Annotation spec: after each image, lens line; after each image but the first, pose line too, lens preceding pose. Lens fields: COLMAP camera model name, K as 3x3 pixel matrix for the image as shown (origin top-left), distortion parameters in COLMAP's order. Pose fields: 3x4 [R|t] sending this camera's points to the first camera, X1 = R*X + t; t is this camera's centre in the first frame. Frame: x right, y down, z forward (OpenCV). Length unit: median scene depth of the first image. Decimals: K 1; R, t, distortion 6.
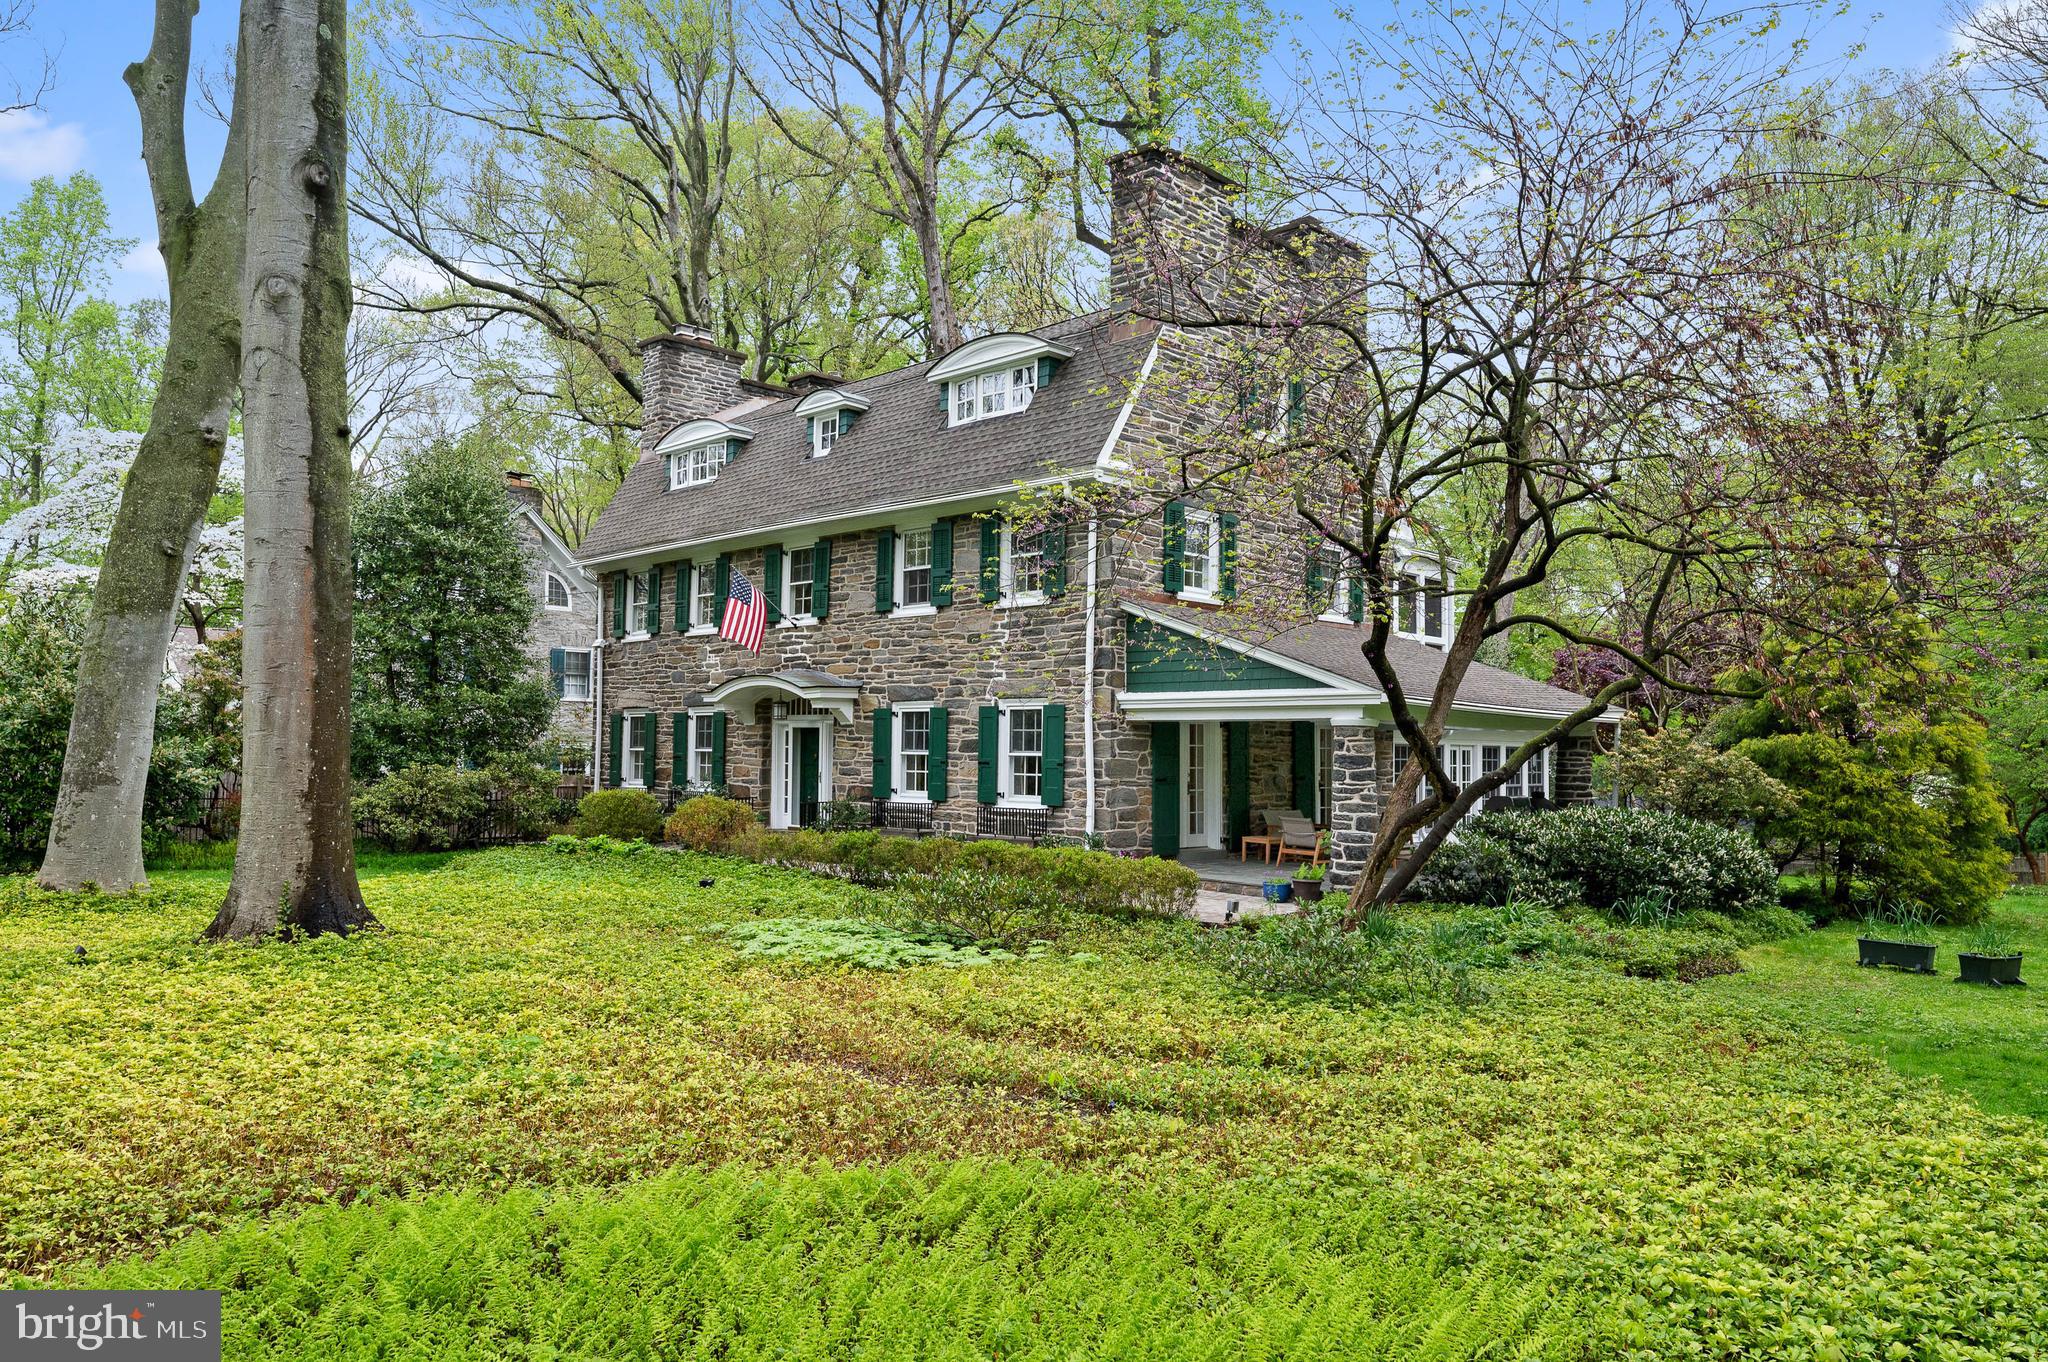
lens RADIAL K [[1362.6, 0, 1022.3], [0, 1362.6, 681.6], [0, 0, 1]] dist [-0.004333, 0.000733]
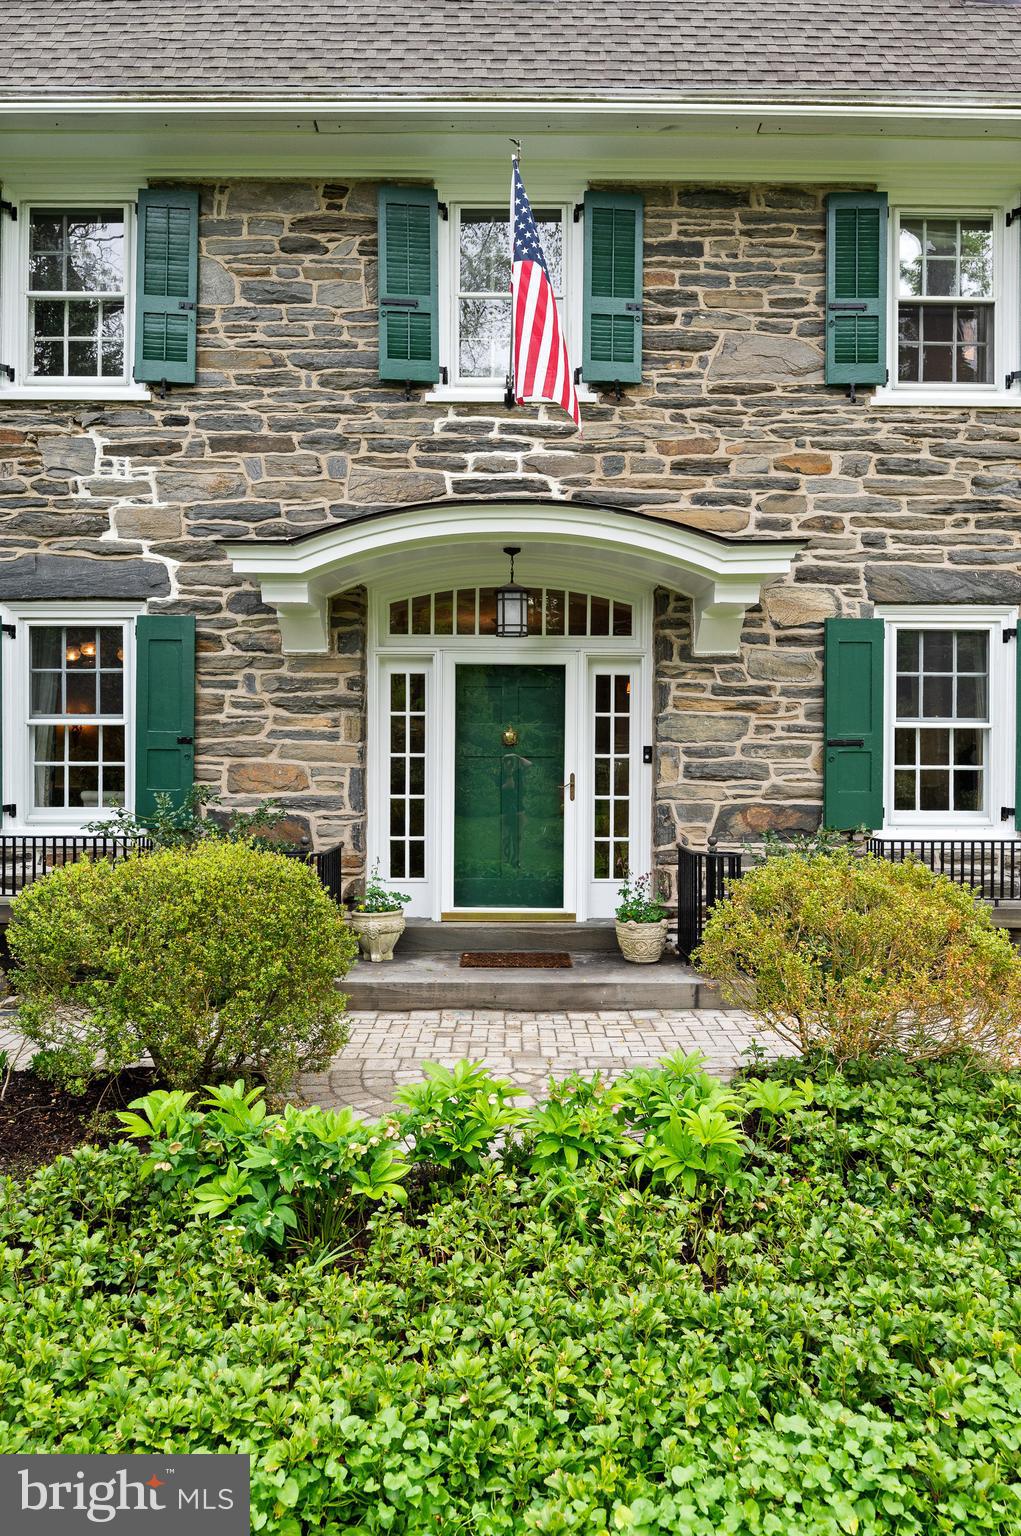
lens RADIAL K [[1022.0, 0, 510.3], [0, 1022.0, 767.6], [0, 0, 1]] dist [-0.004333, 0.000733]
pose [[0.718538, -0.009053, 0.695428, -0.899718], [-0.031554, 0.998461, 0.045601, 0.122979], [-0.694771, -0.054710, 0.717147, 1.911253]]
